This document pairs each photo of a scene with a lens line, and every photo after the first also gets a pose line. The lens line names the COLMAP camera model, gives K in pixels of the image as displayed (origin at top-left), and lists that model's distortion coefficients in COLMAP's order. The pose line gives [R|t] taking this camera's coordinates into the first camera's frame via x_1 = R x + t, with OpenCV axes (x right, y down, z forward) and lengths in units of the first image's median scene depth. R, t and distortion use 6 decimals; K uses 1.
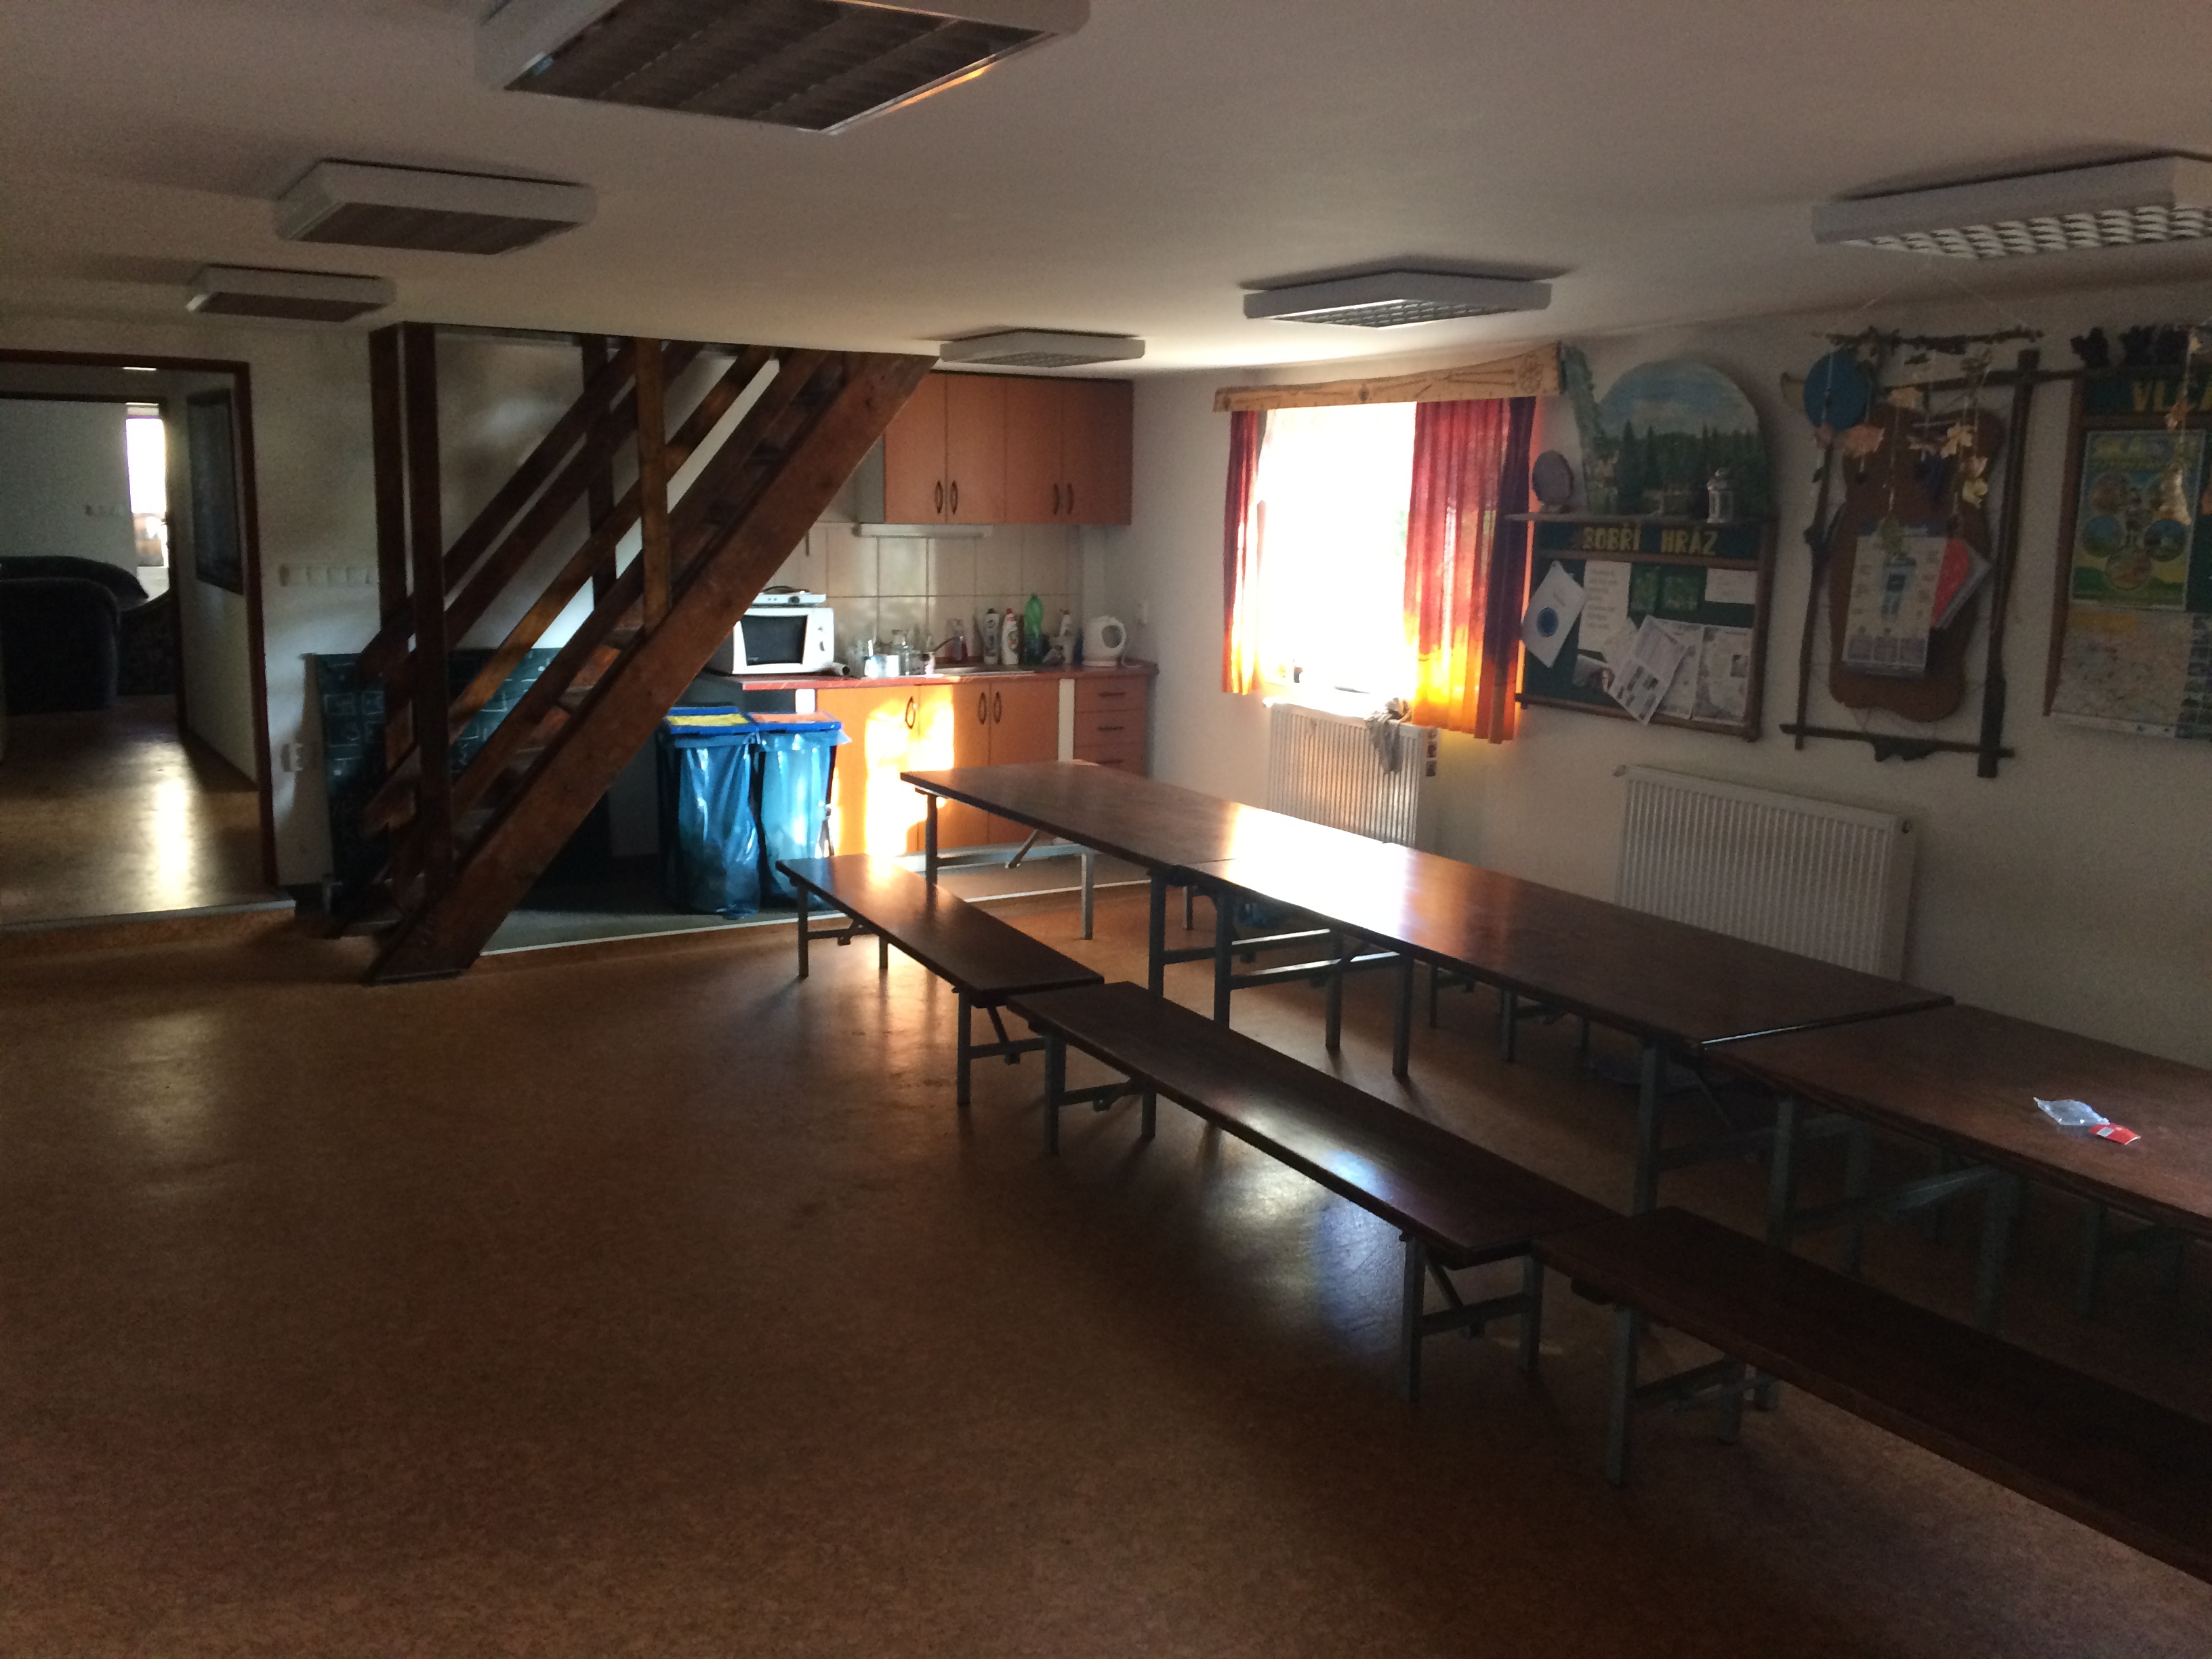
lens RADIAL K [[1882.3, 0, 1105.5], [0, 1882.3, 837.6], [0, 0, 1]] dist [0.105837, -0.160021]
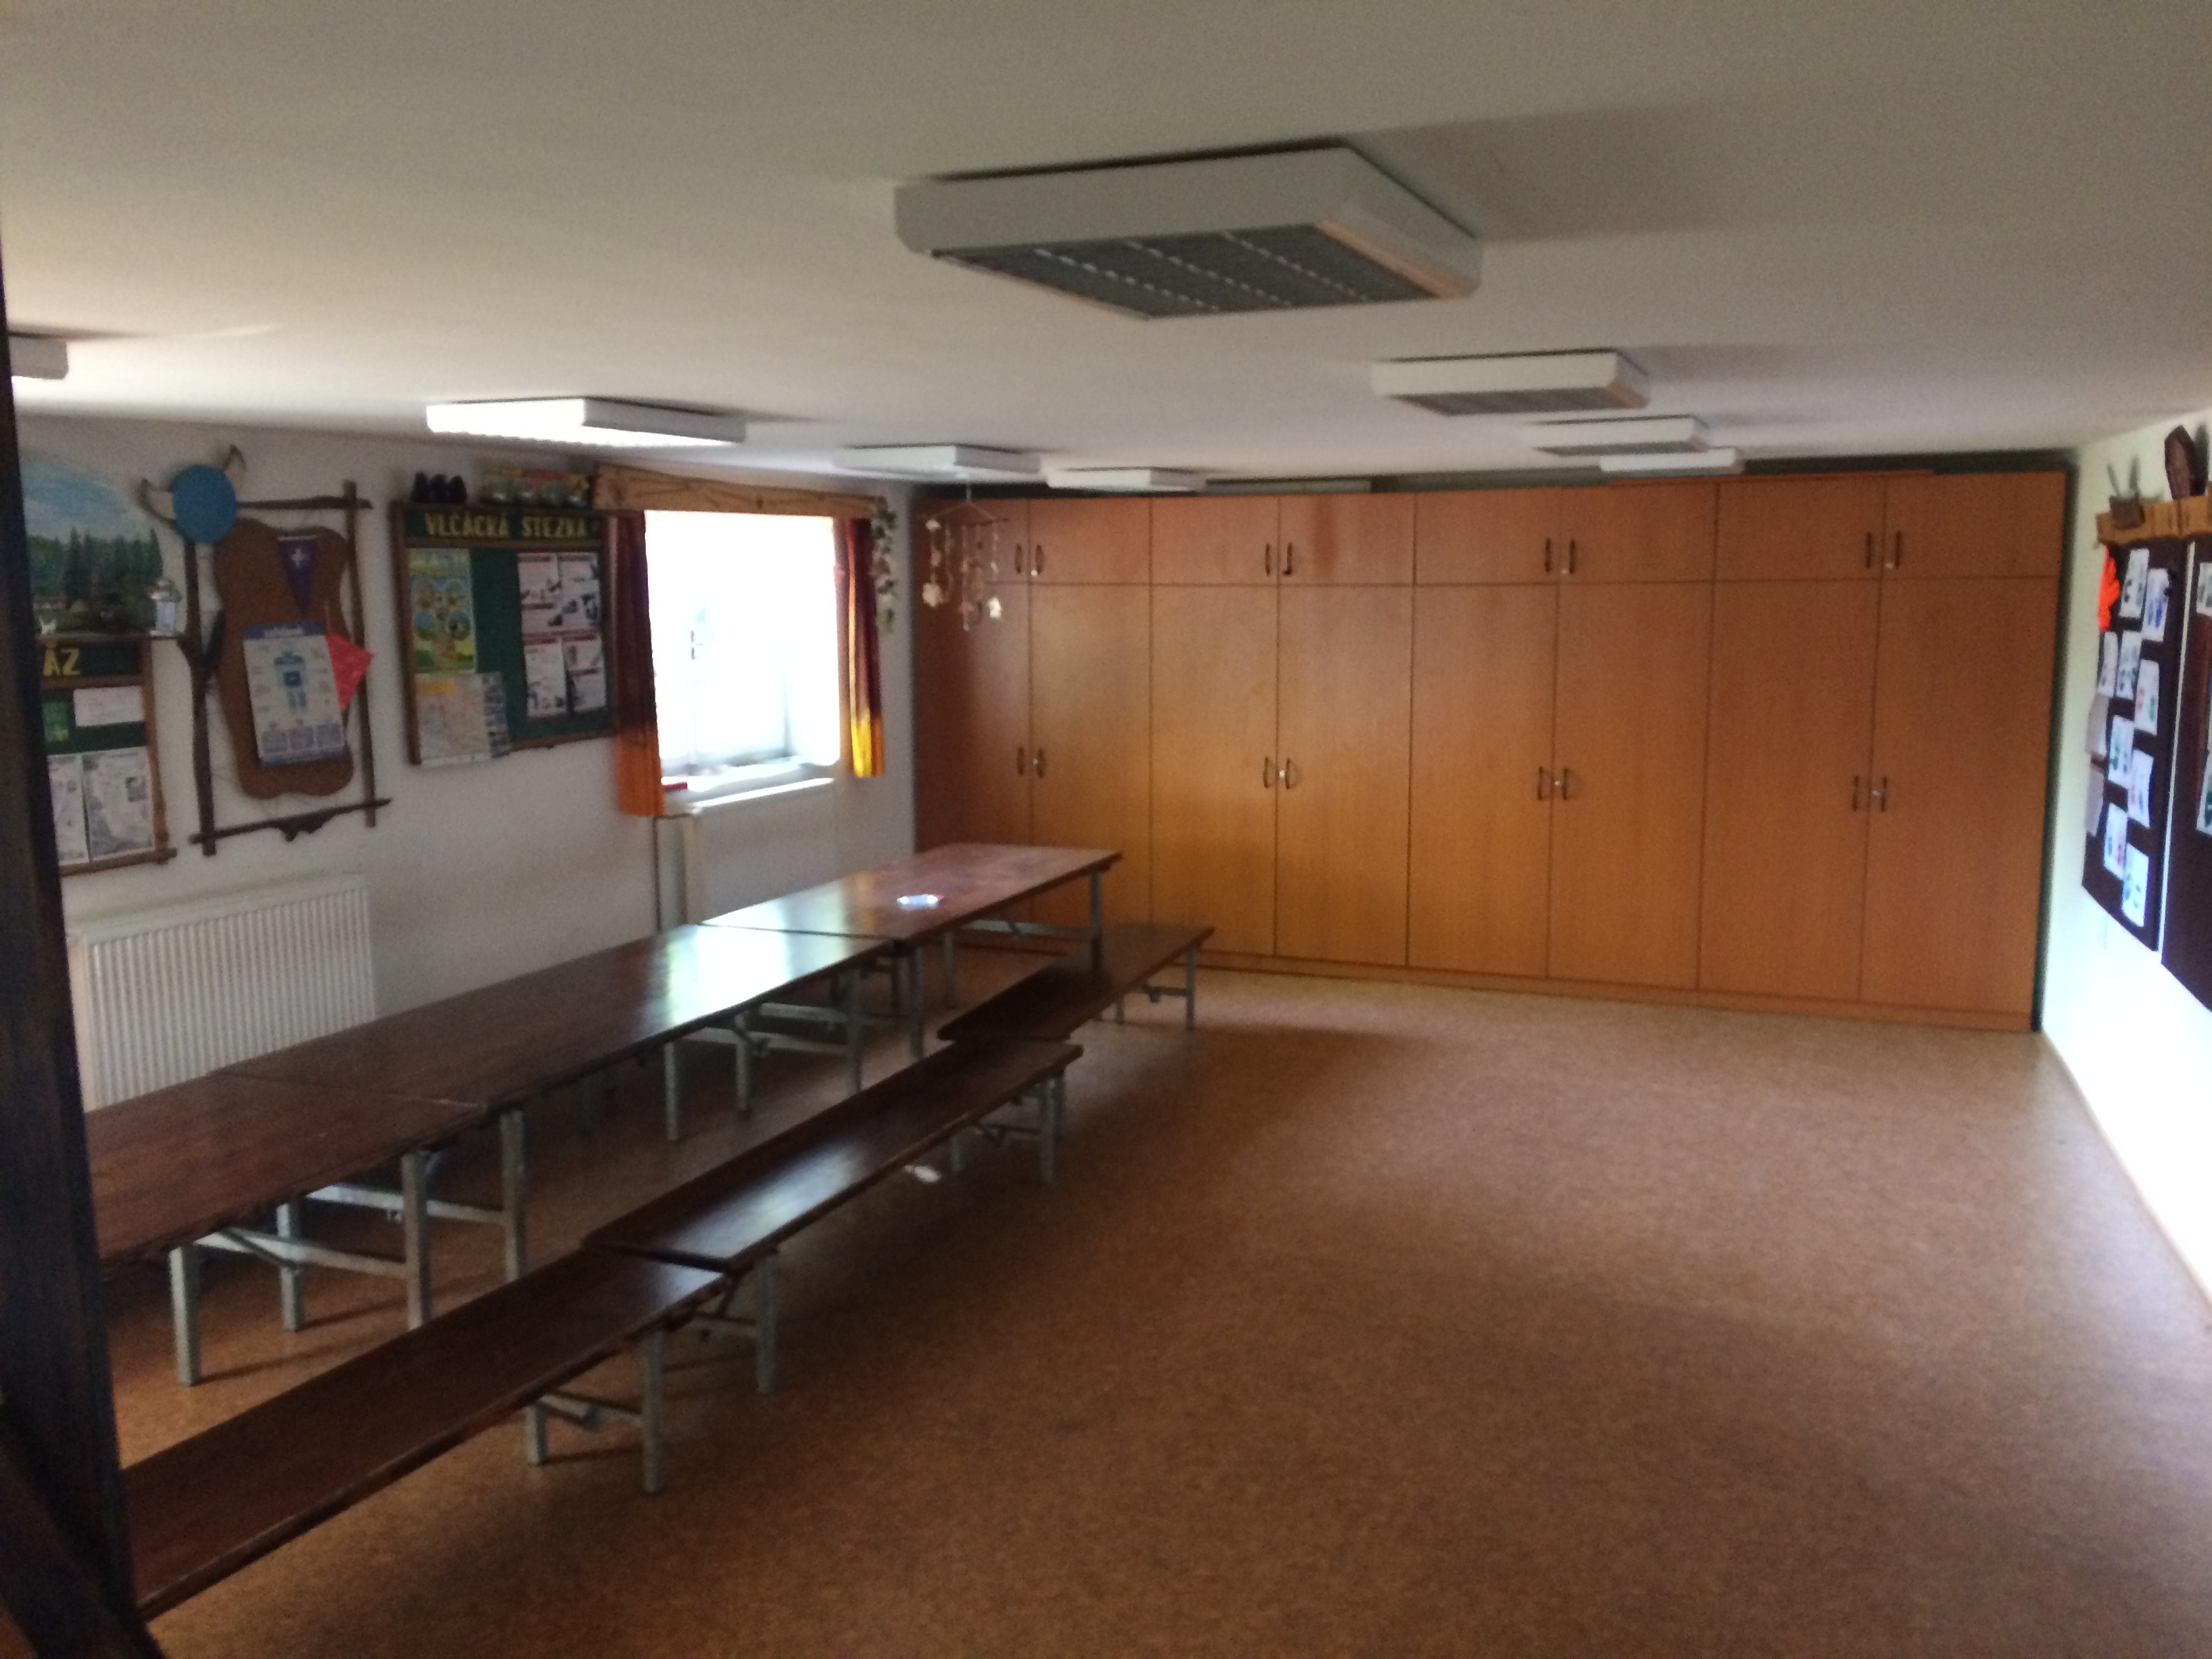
lens RADIAL K [[1882.3, 0, 1109.6], [0, 1882.3, 832.9], [0, 0, 1]] dist [0.105837, -0.160021]
pose [[-0.624808, -0.127333, 0.770326, -0.739890], [0.133636, 0.954613, 0.266187, -0.276305], [-0.769257, 0.269259, -0.579433, 1.284268]]
